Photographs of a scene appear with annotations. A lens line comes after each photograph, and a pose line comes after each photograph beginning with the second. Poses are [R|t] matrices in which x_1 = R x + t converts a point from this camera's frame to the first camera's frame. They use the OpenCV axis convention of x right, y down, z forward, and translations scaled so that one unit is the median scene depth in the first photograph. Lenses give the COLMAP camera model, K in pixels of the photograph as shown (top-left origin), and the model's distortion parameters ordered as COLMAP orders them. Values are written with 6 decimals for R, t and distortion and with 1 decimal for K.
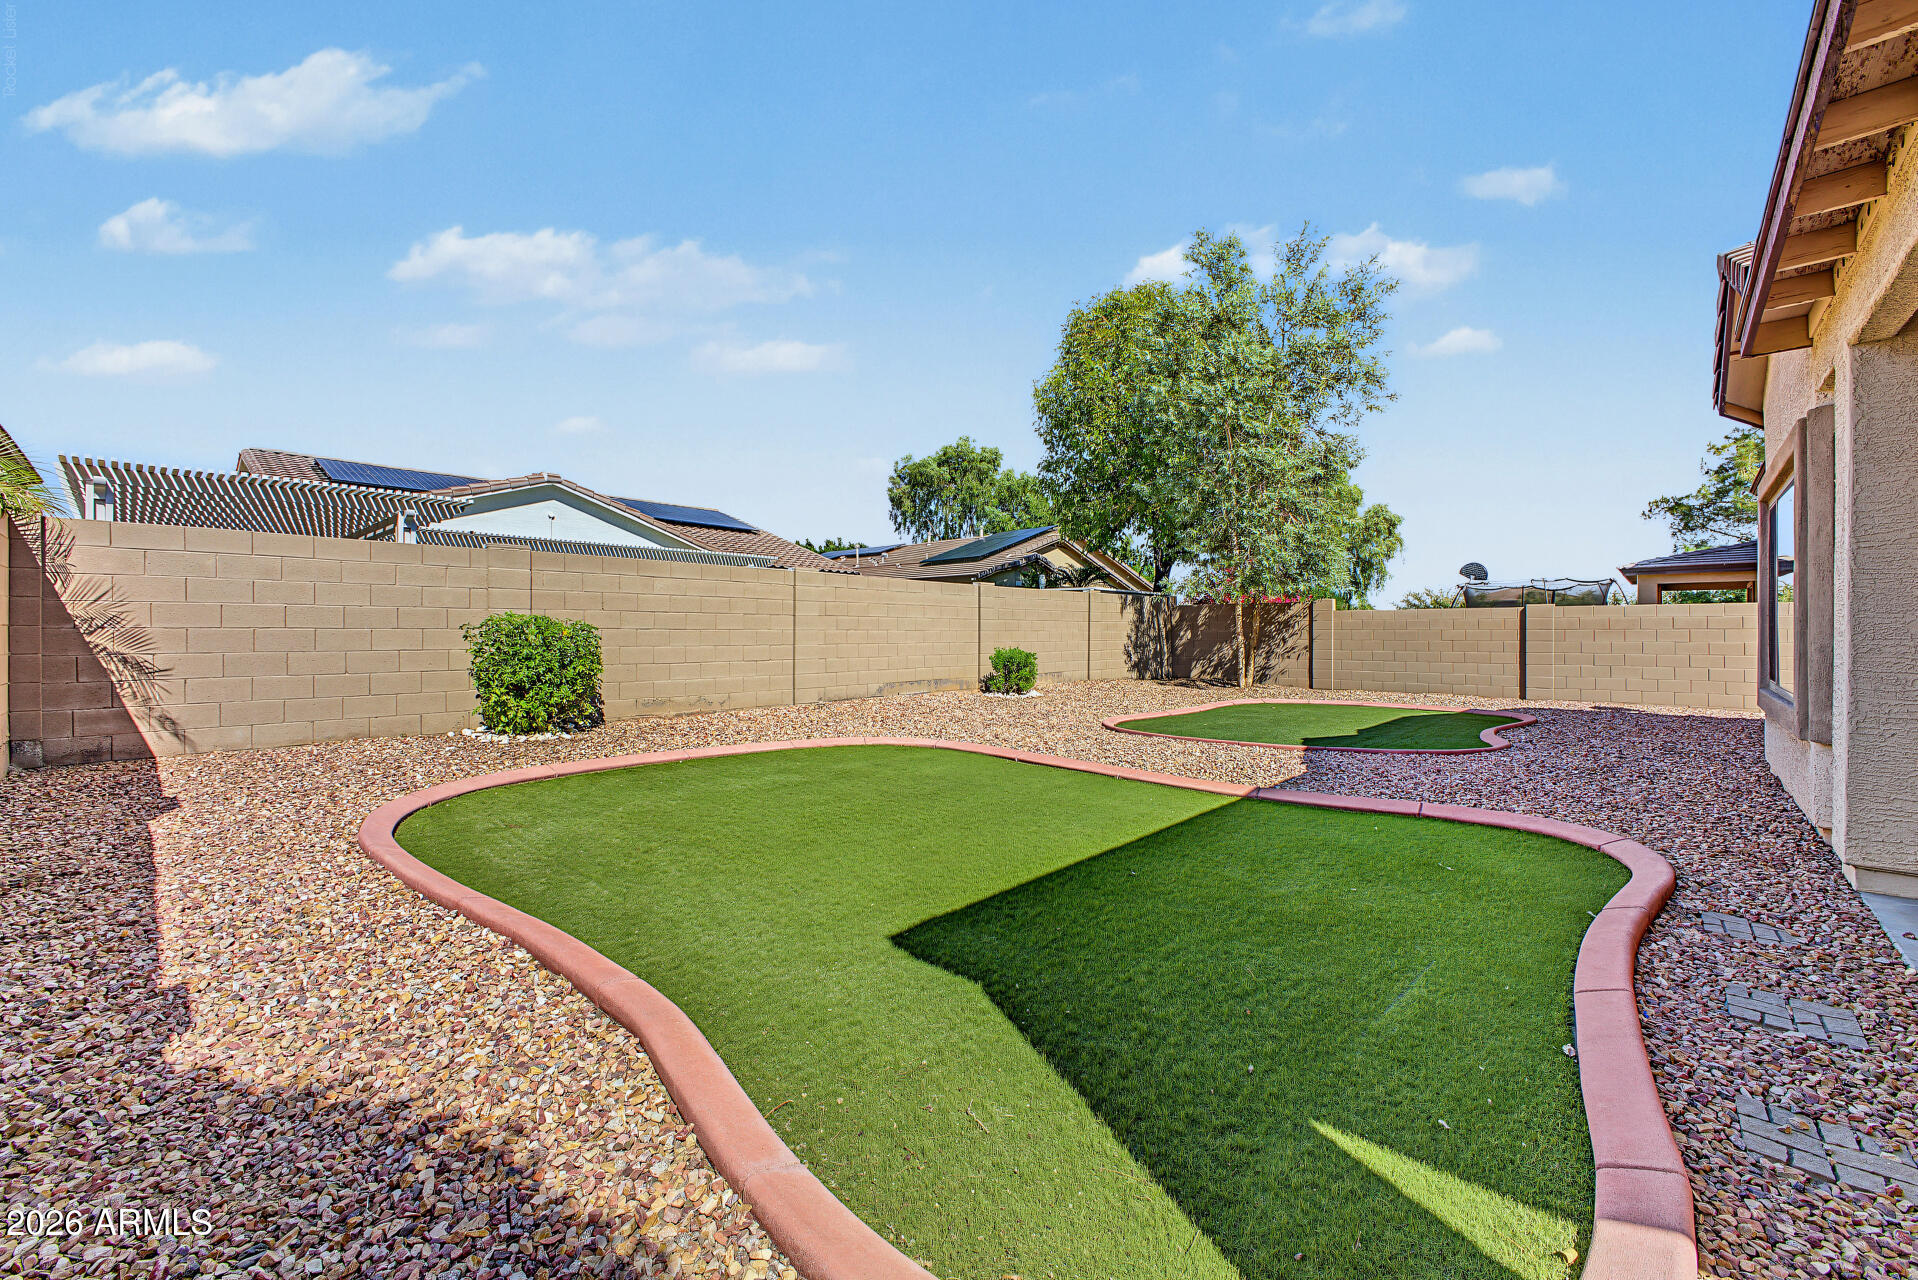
lens RADIAL K [[770.9, 0, 941.0], [0, 770.9, 644.1], [0, 0, 1]] dist [0.018857, -0.000496]
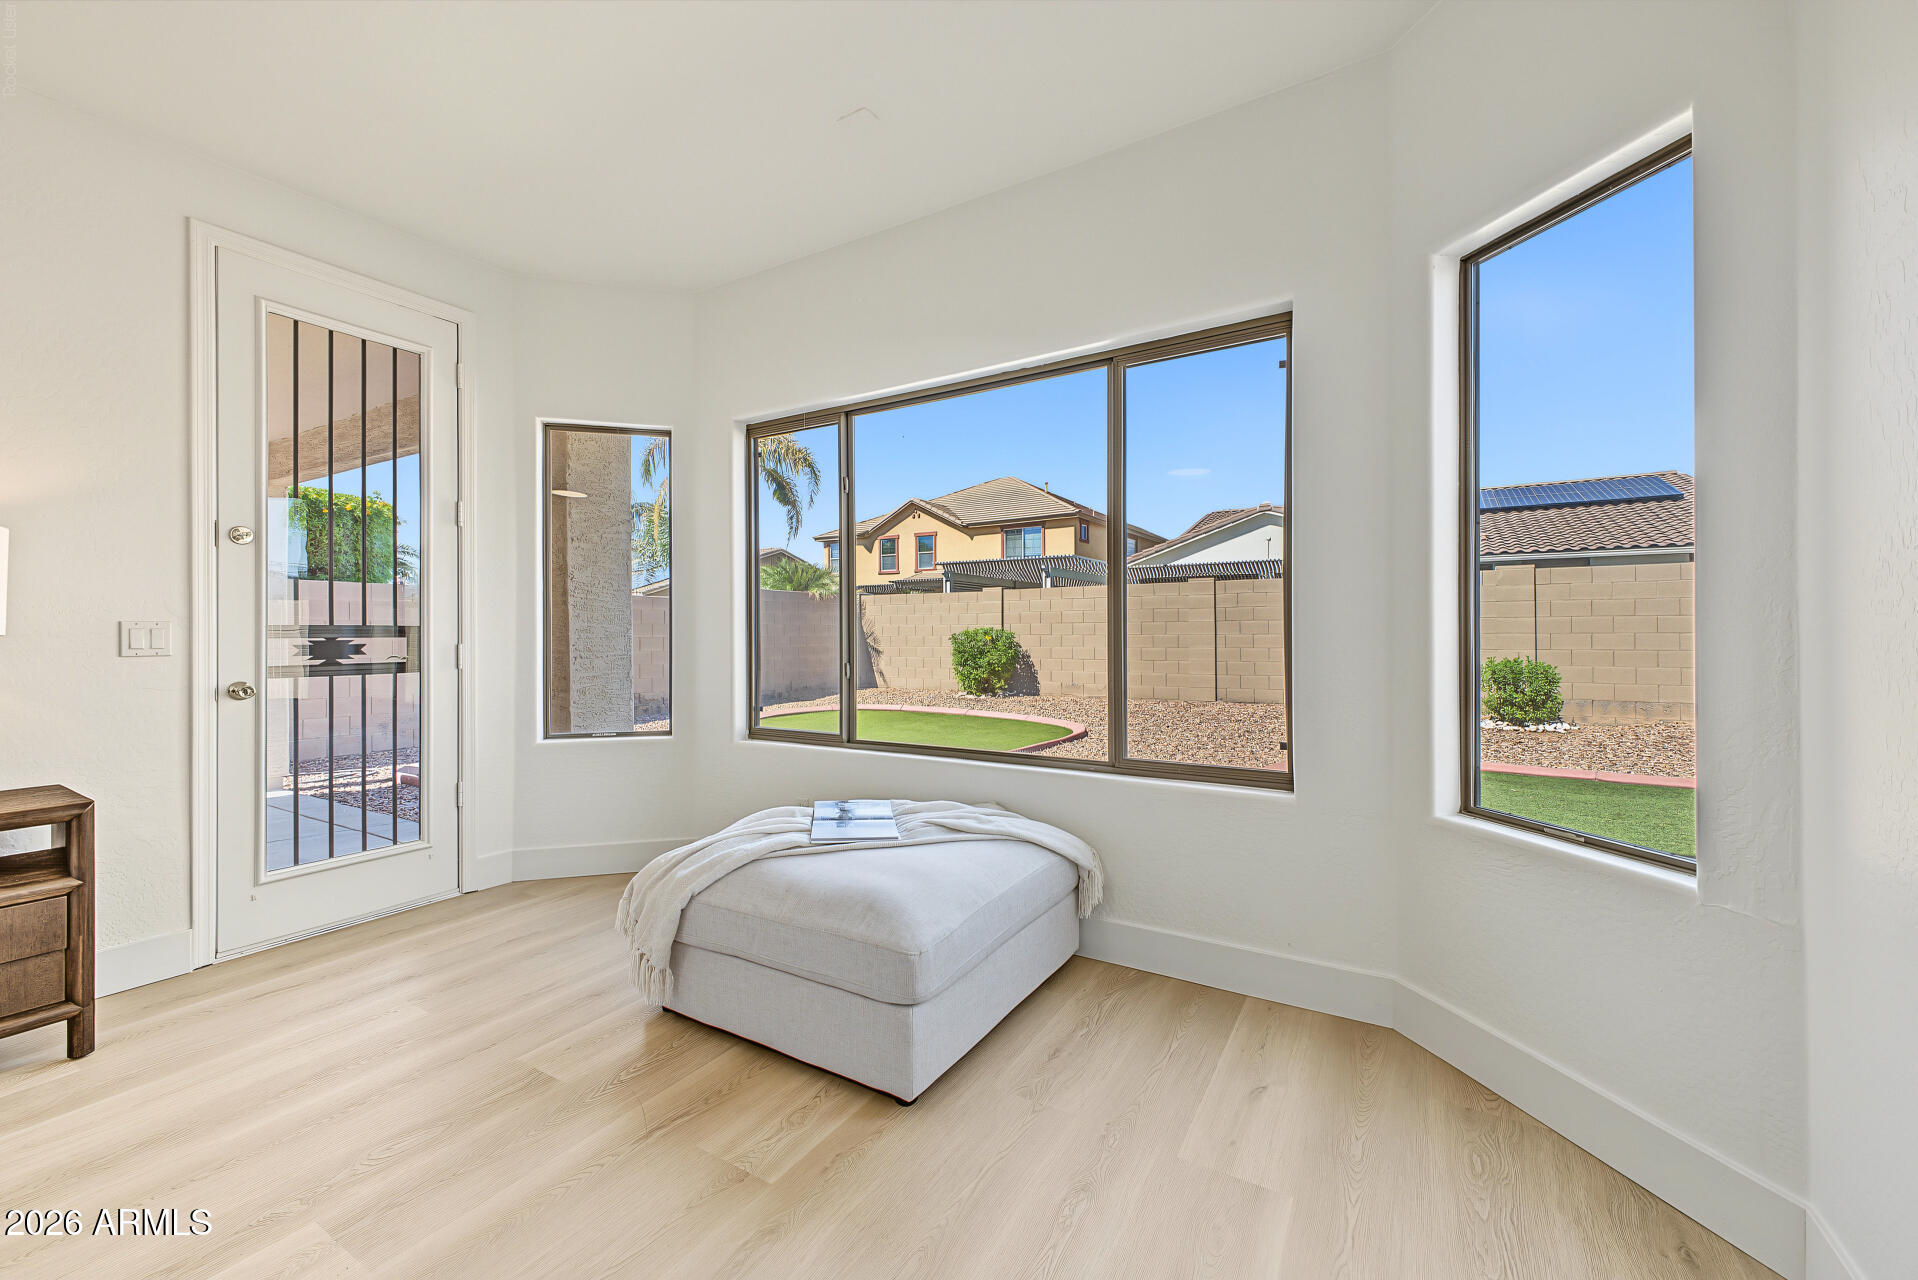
lens RADIAL K [[770.9, 0, 956.6], [0, 770.9, 637.3], [0, 0, 1]] dist [0.018857, -0.000496]
pose [[0.199511, 0.001583, -0.979894, 0.535763], [-0.009985, 0.999950, -0.000417, -0.007024], [0.979845, 0.009867, 0.199517, 0.270883]]
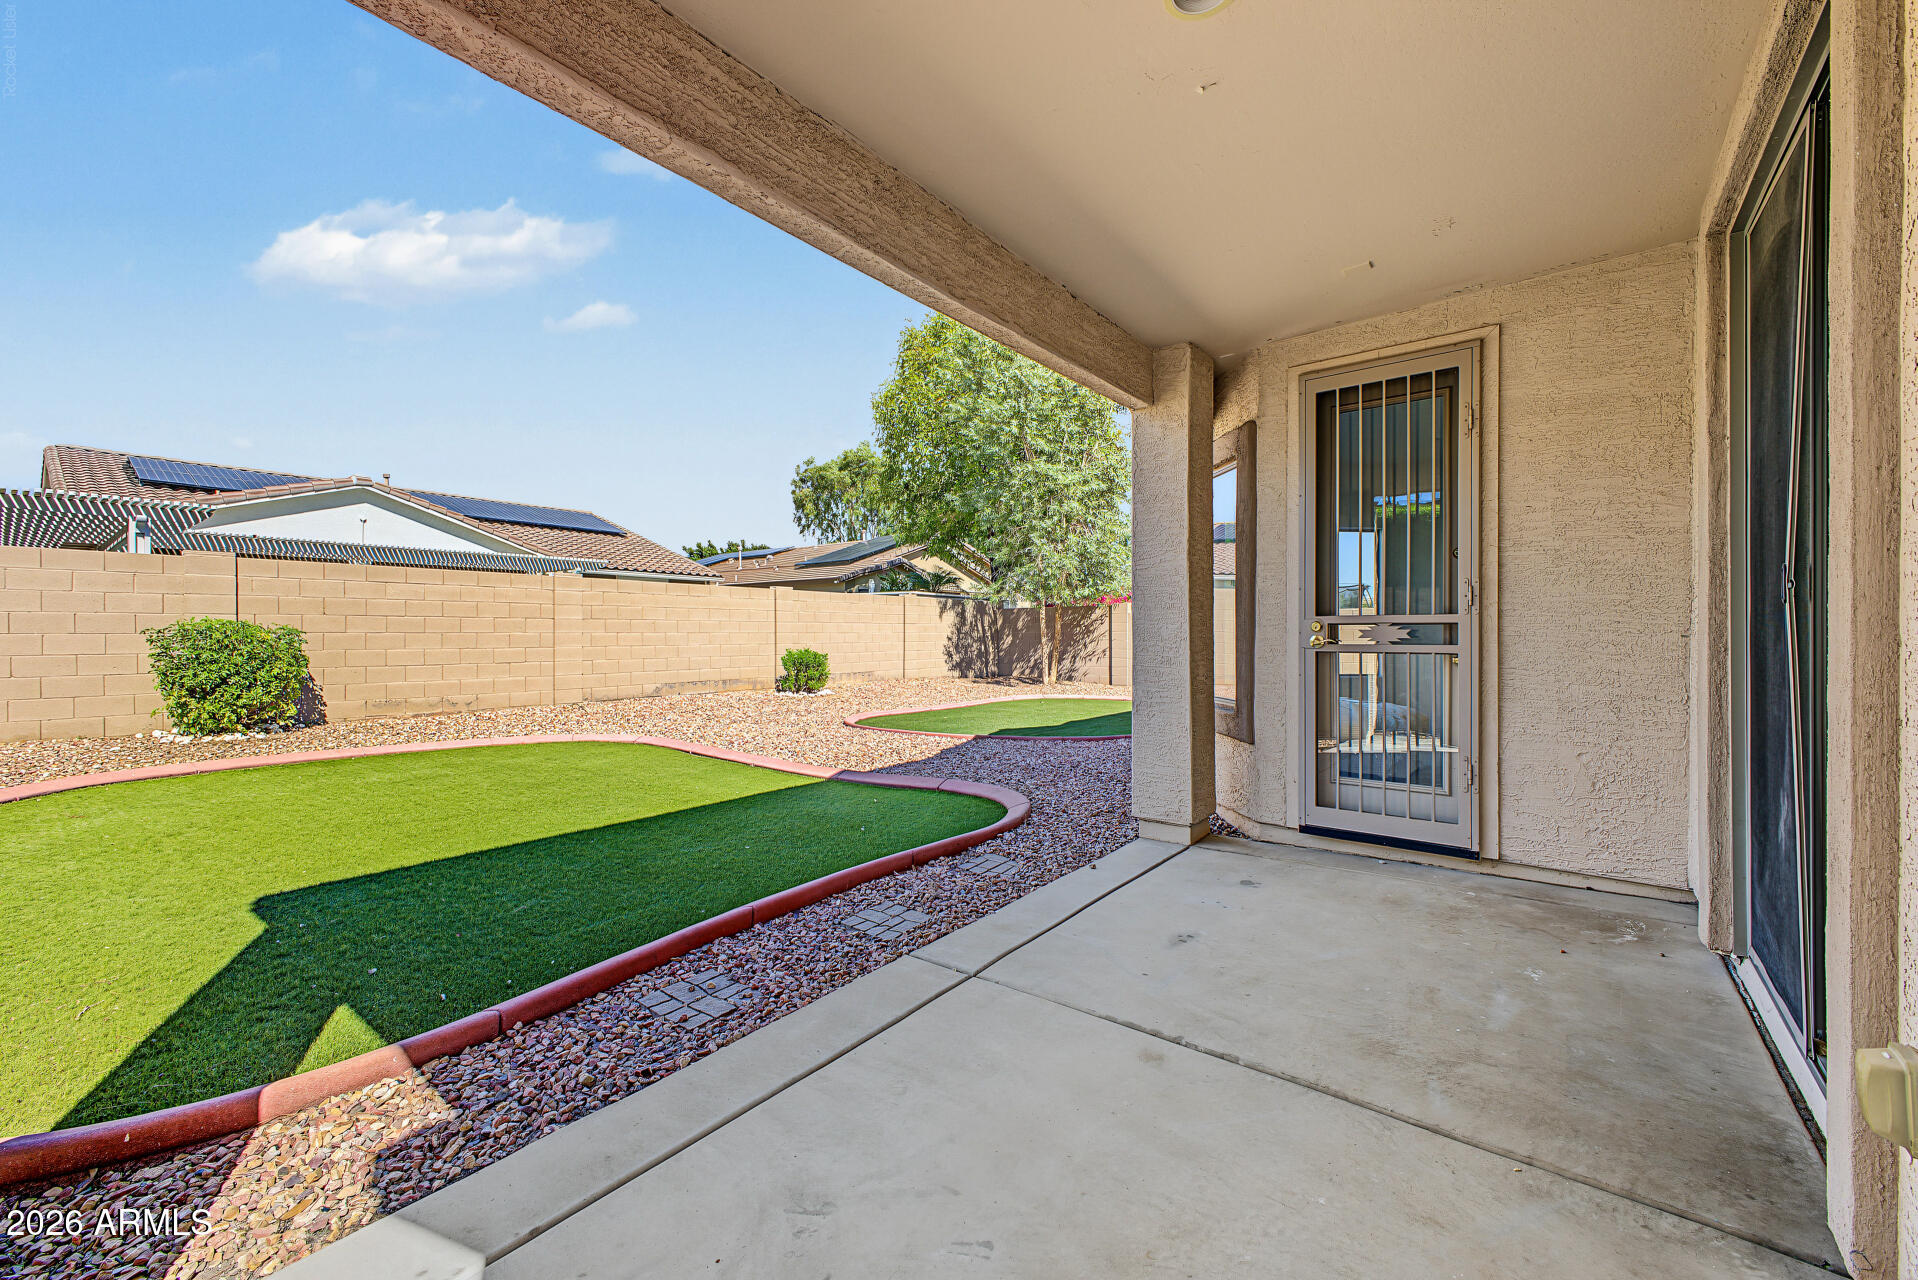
lens RADIAL K [[770.9, 0, 946.4], [0, 770.9, 637.2], [0, 0, 1]] dist [0.018857, -0.000496]
pose [[0.997303, -0.001824, 0.073369, 0.163638], [0.002552, 0.999948, -0.009832, -0.000751], [-0.073347, 0.009992, 0.997256, -0.054257]]
